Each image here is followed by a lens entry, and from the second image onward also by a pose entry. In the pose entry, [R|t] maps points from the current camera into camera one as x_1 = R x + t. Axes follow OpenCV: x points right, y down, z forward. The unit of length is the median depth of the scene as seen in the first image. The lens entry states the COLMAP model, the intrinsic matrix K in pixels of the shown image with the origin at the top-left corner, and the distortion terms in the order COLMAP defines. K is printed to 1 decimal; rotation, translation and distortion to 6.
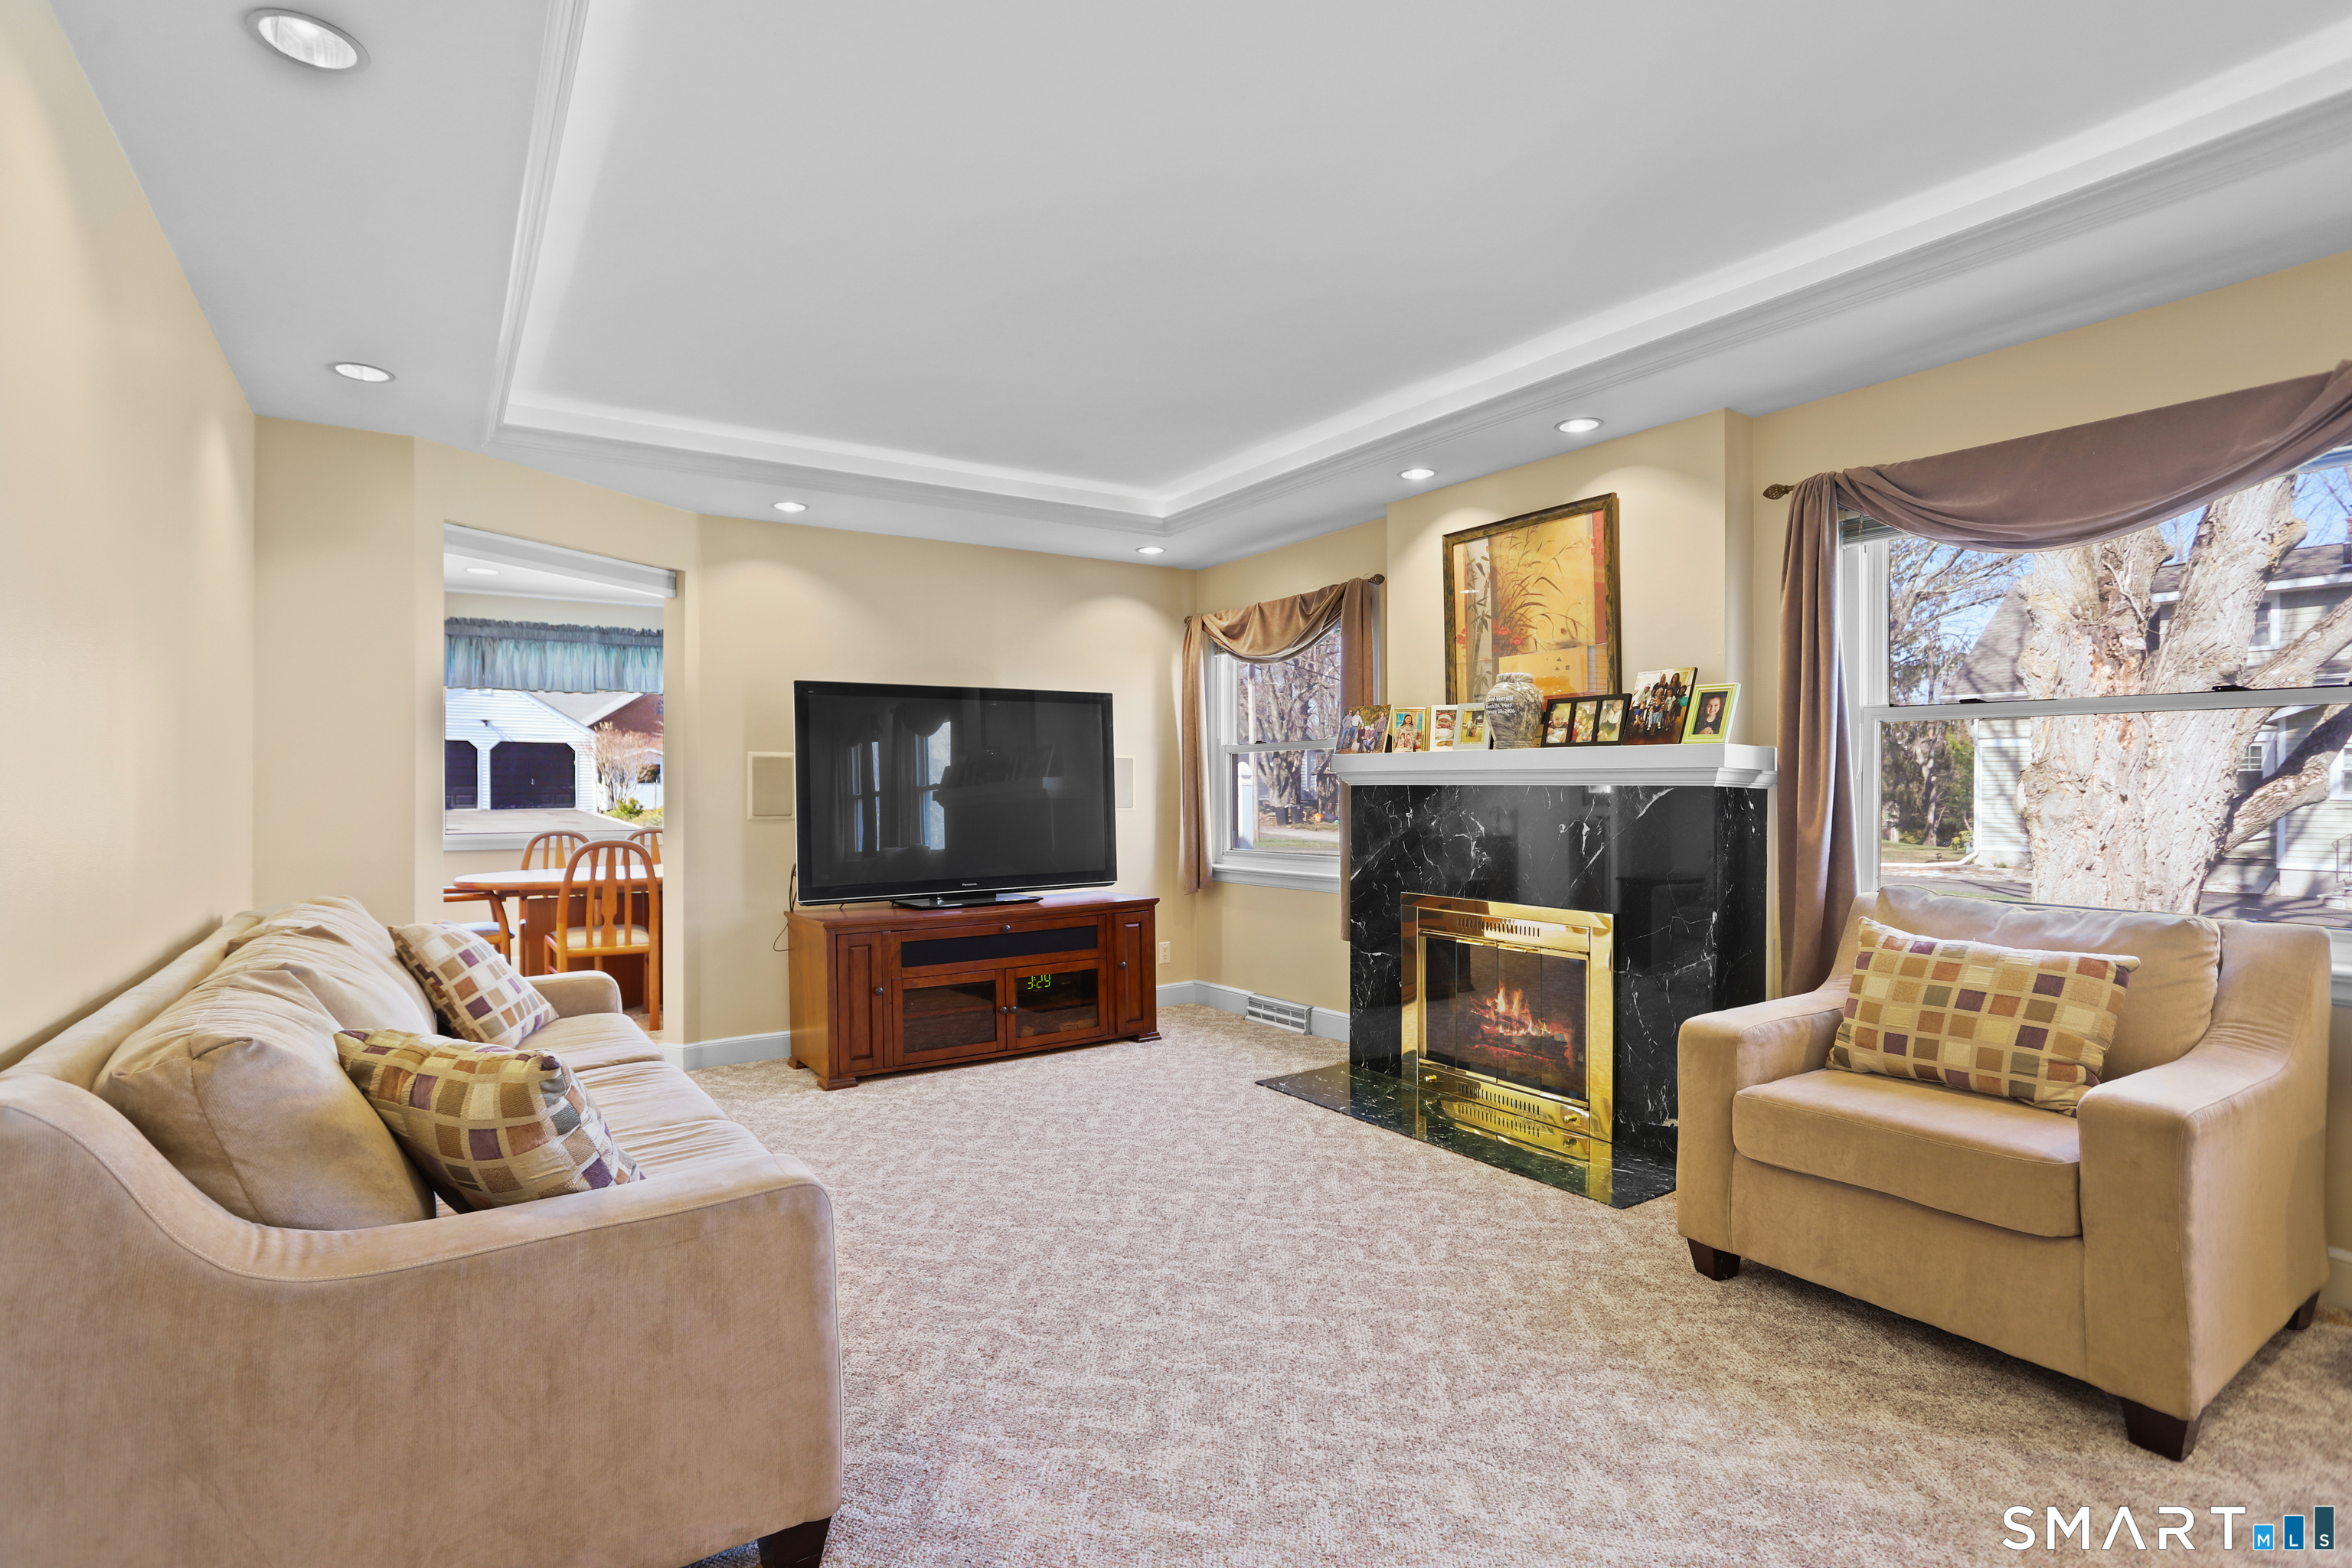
lens RADIAL K [[1135.7, 0, 1171.2], [0, 1135.7, 787.3], [0, 0, 1]] dist [-0.066647, 0.043811]
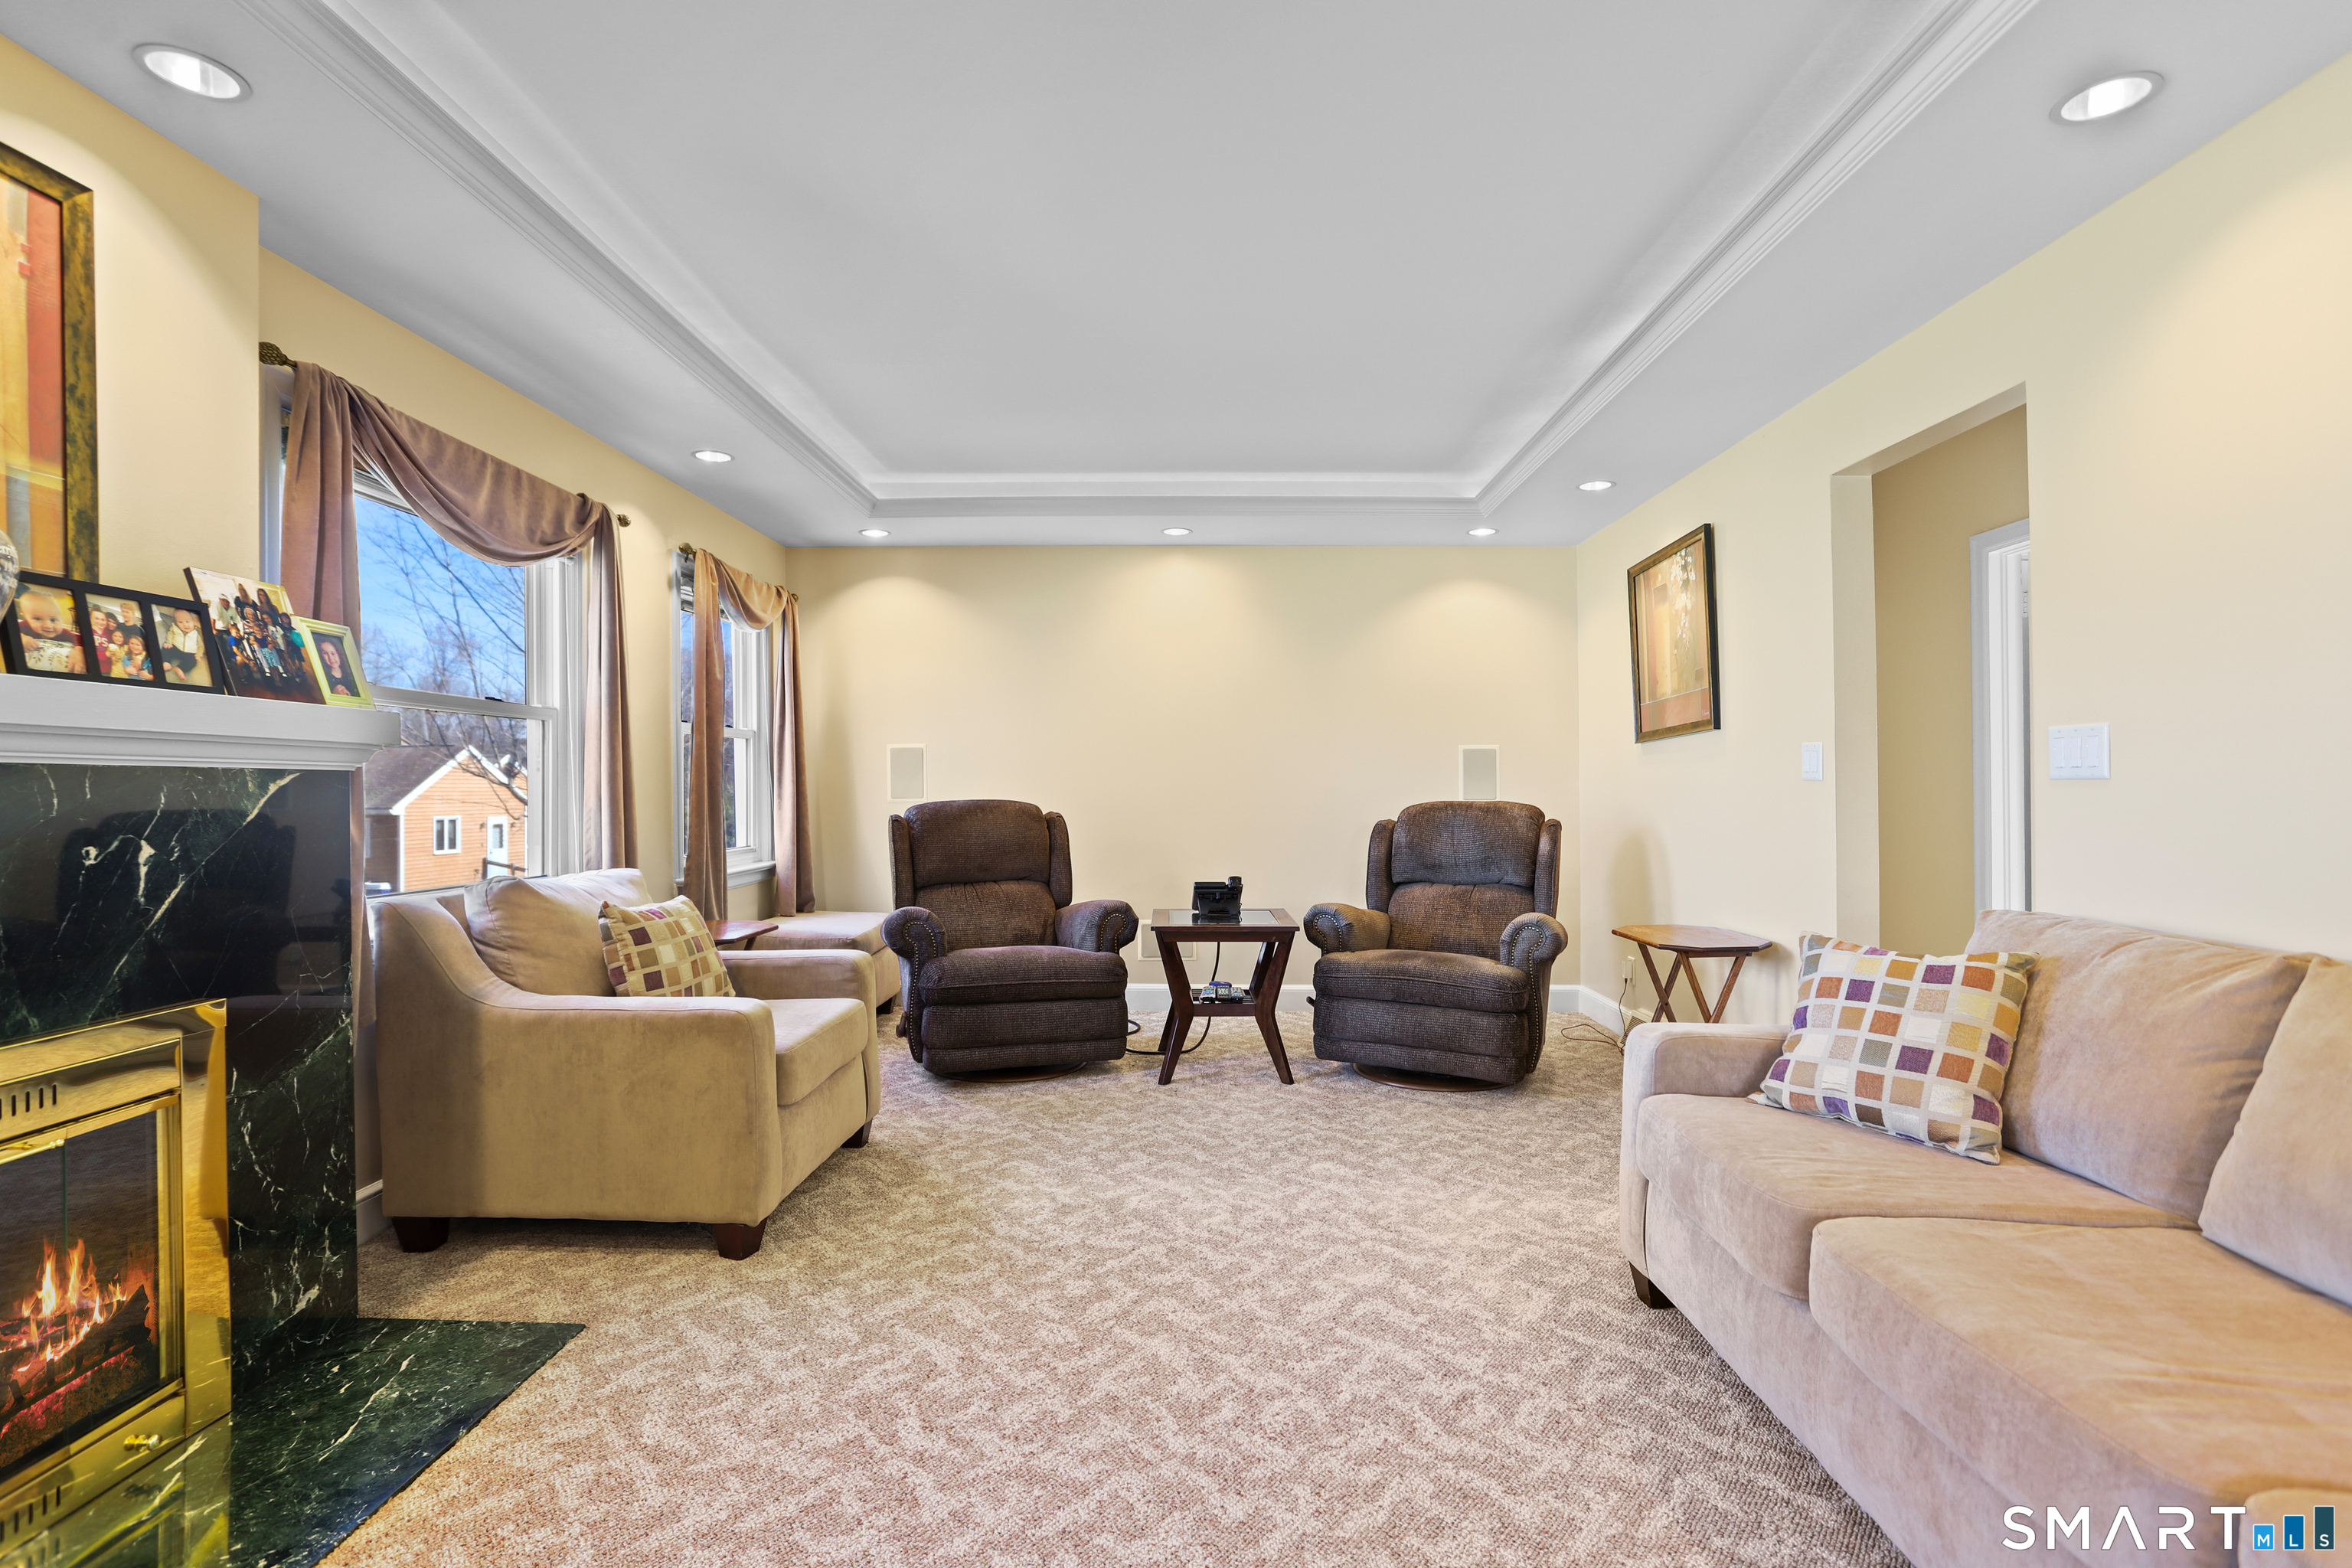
lens RADIAL K [[1133.2, 0, 1172.7], [0, 1133.2, 787.5], [0, 0, 1]] dist [-0.056663, 0.031672]
pose [[-0.819682, 0.006423, 0.572782, -0.310583], [0.008585, 0.999963, 0.001072, 0.012089], [-0.572754, 0.005796, -0.819707, 1.198203]]
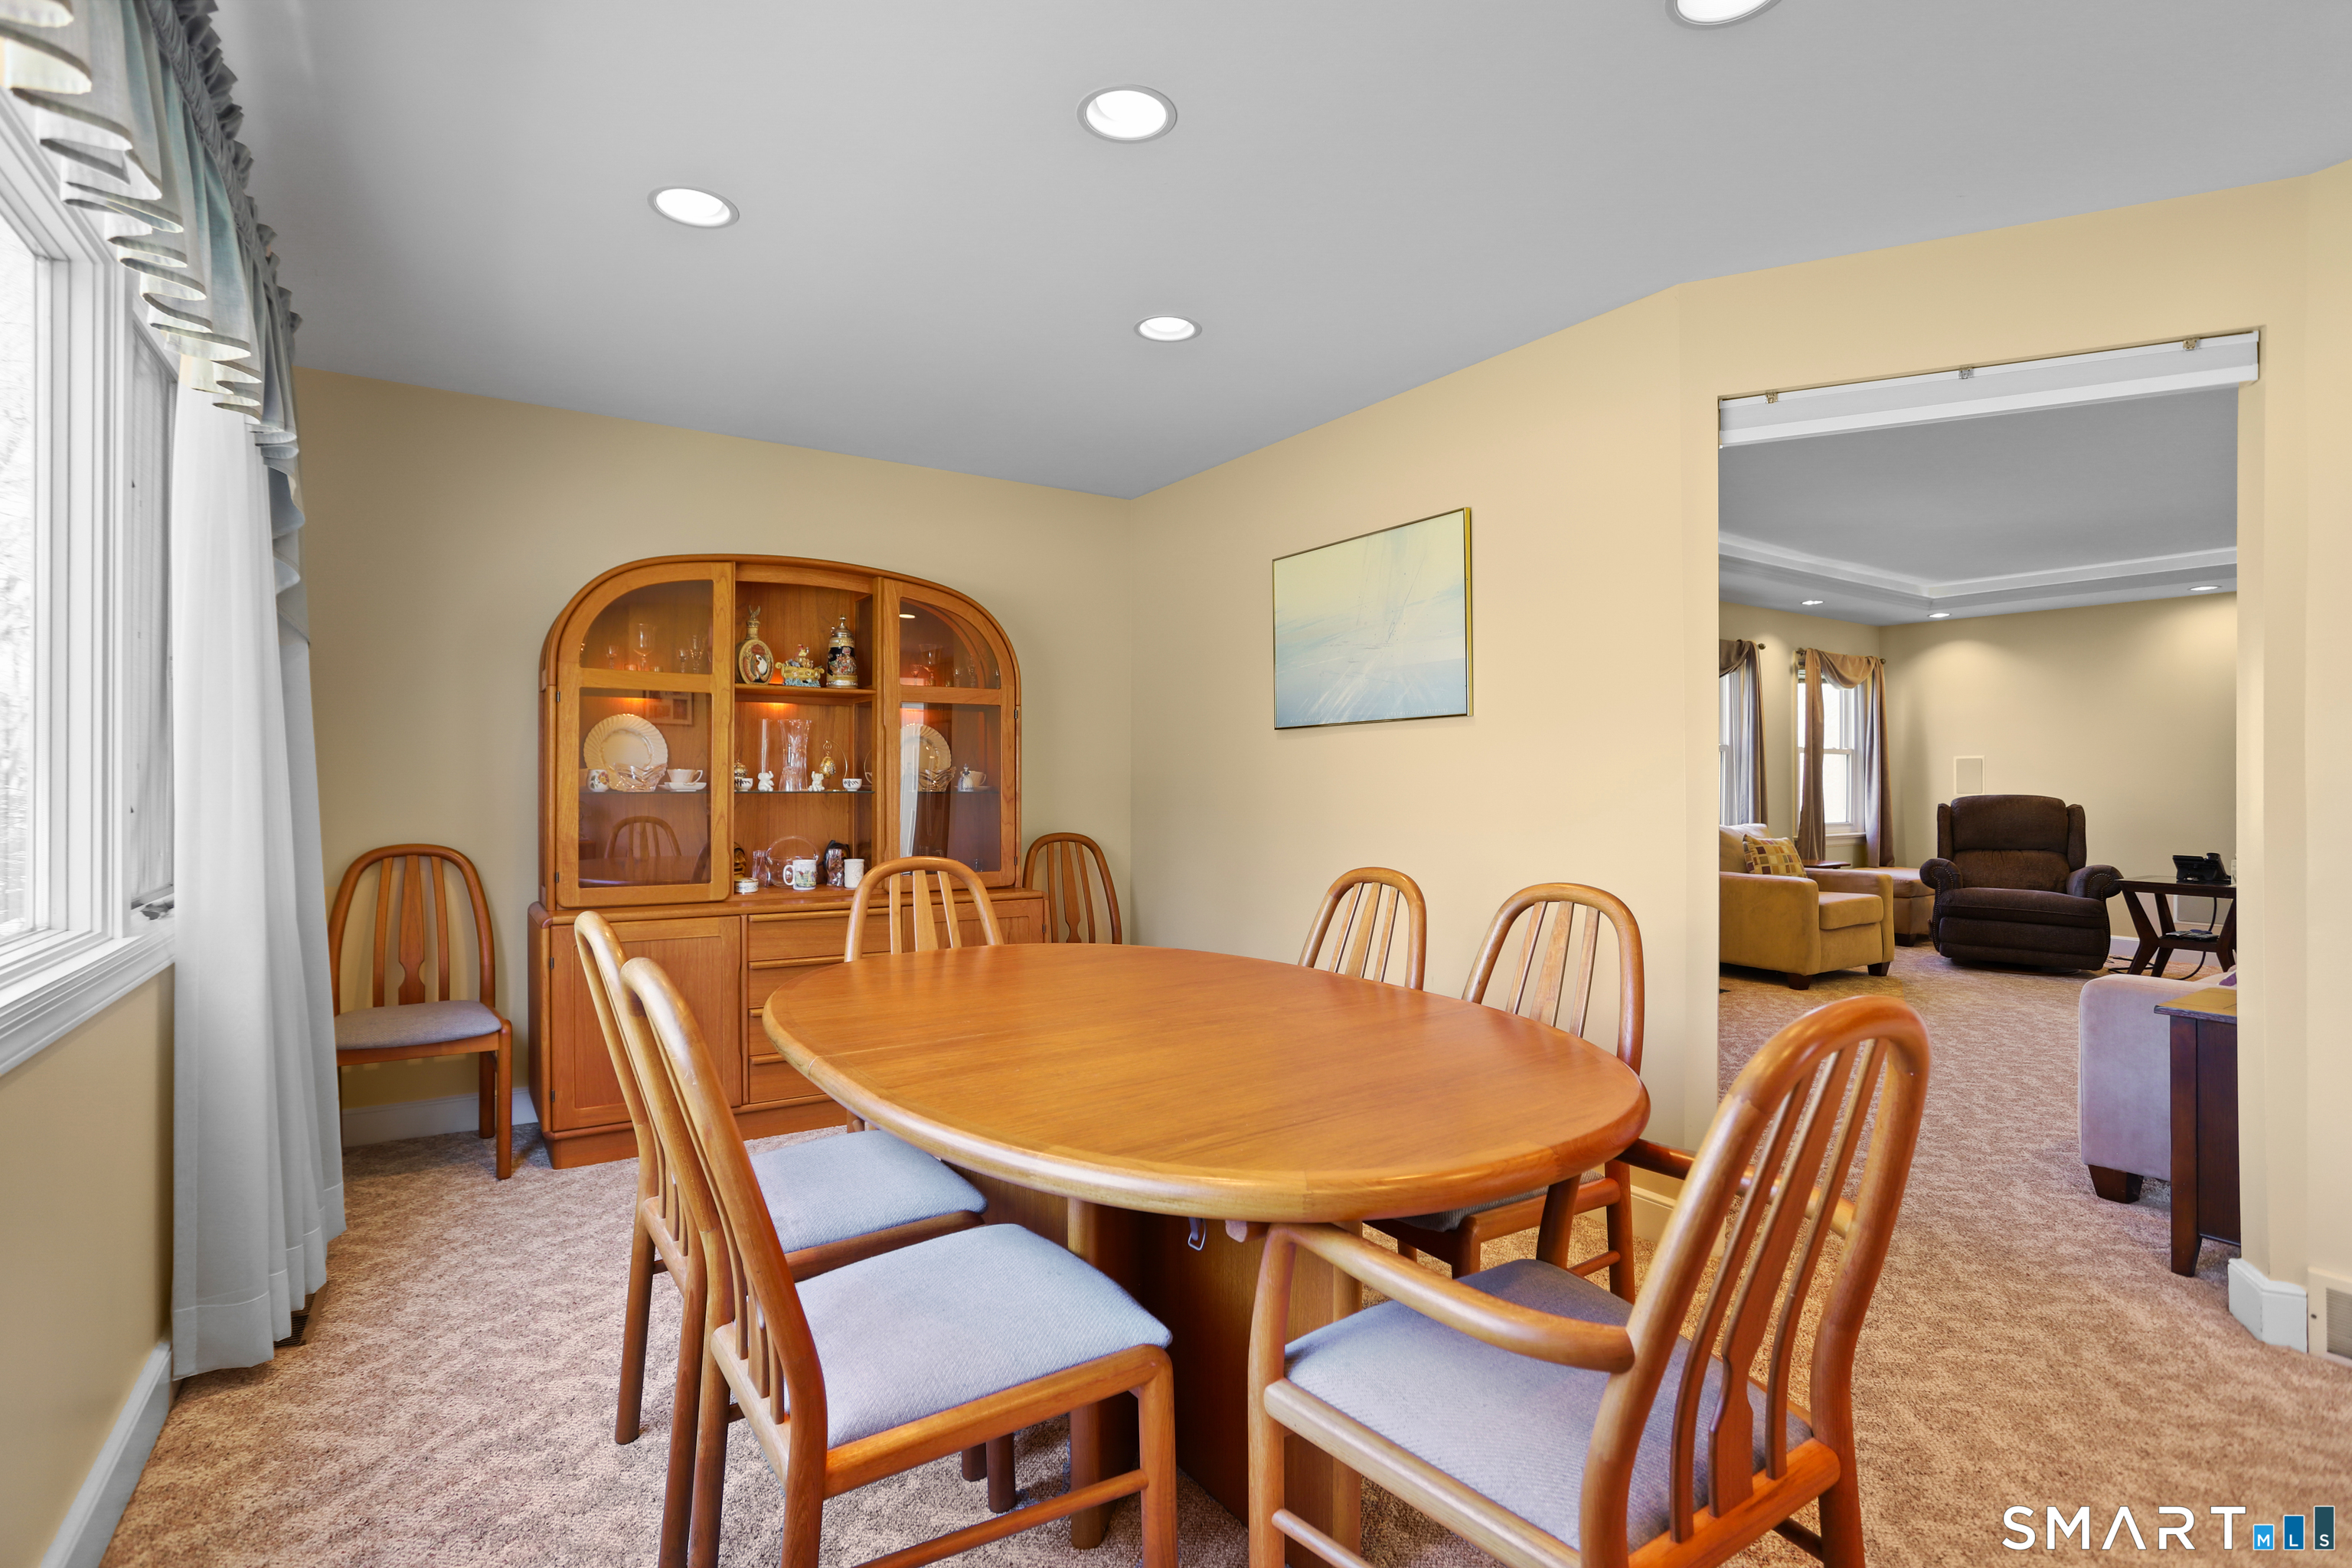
lens RADIAL K [[1135.7, 0, 1171.2], [0, 1135.7, 787.3], [0, 0, 1]] dist [-0.066647, 0.043811]
pose [[0.014544, 0.000889, 0.999894, -1.373935], [-0.000139, 1.000000, -0.000887, 0.015779], [-0.999894, -0.000126, 0.014544, 1.693838]]
